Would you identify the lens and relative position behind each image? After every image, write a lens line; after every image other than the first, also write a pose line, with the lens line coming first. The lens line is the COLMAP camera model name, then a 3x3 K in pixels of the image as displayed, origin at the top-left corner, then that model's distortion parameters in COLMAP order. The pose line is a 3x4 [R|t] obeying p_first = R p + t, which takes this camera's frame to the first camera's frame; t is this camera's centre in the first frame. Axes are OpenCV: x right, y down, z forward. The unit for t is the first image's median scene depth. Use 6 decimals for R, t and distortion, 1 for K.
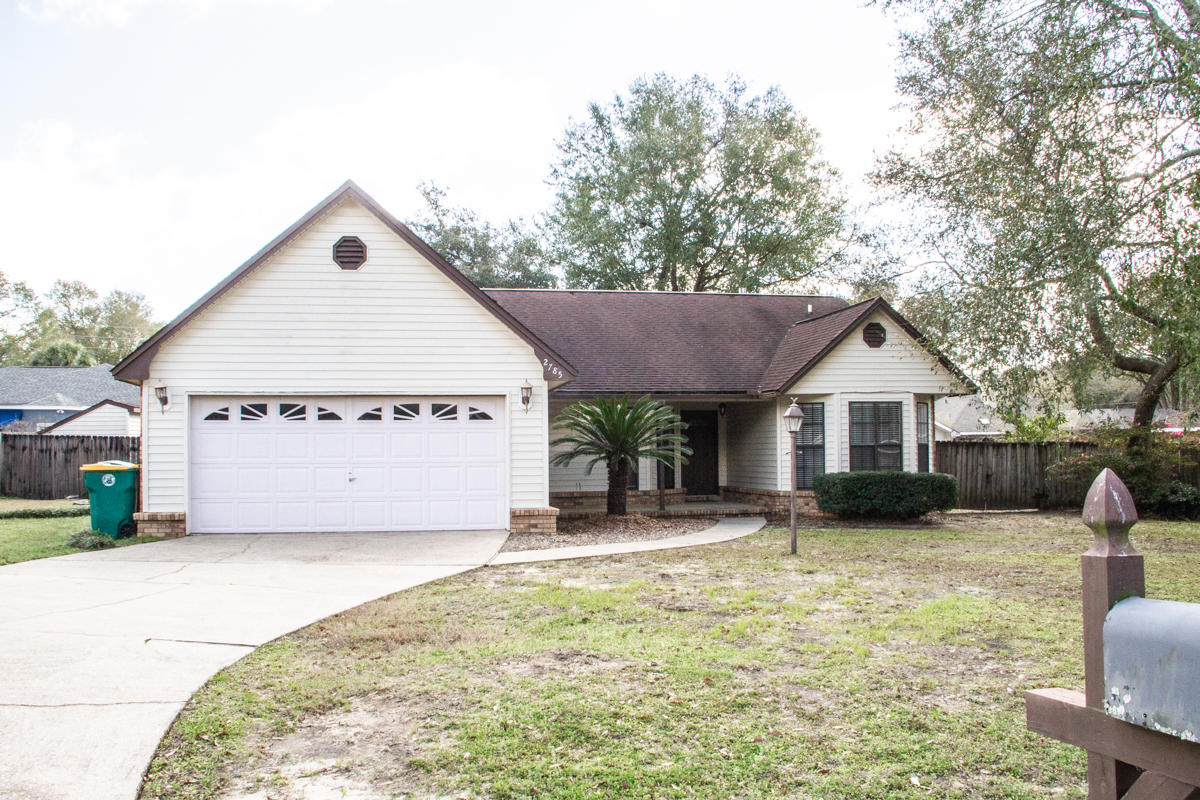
lens RADIAL K [[998.8, 0, 593.0], [0, 998.8, 421.0], [0, 0, 1]] dist [-0.180263, 0.144439]
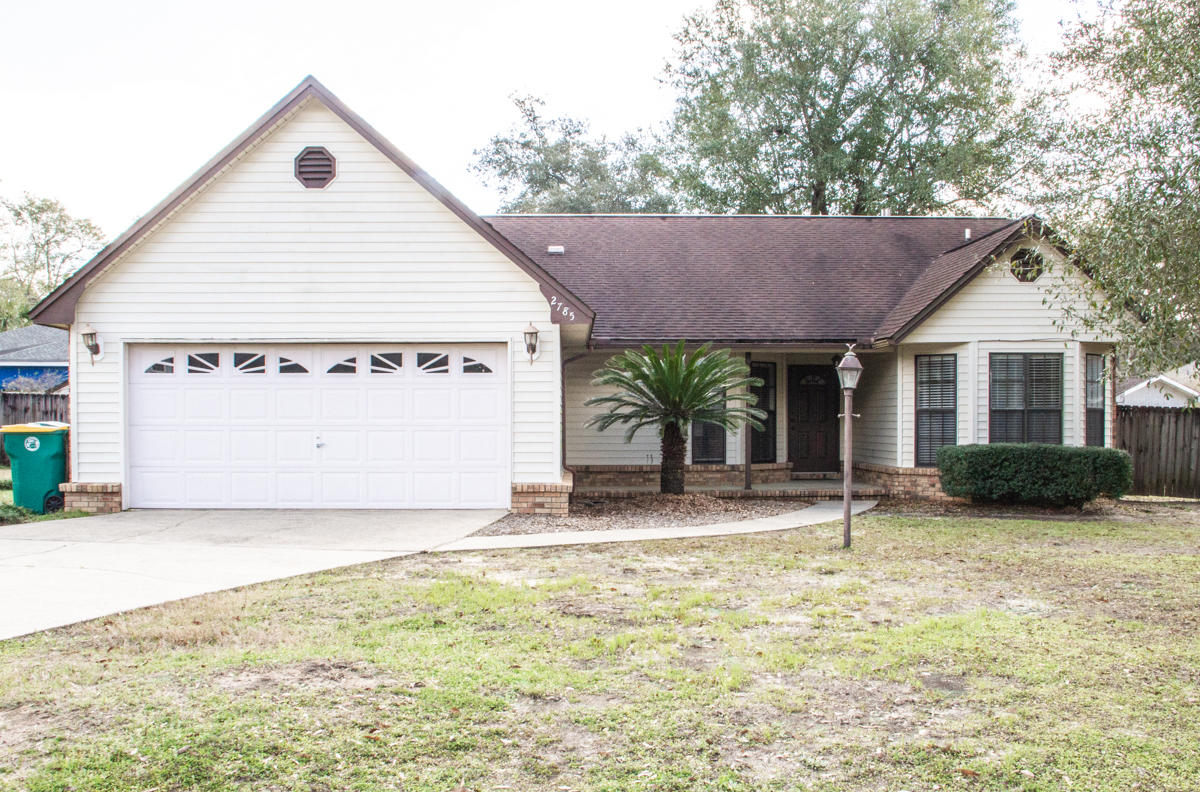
lens RADIAL K [[1205.9, 0, 602.4], [0, 1205.9, 426.9], [0, 0, 1]] dist [-0.111907, 0.120324]
pose [[0.988535, 0.008619, -0.150745, 0.136176], [-0.003107, 0.999319, 0.036765, 0.006523], [0.150959, -0.035875, 0.987889, 0.051309]]
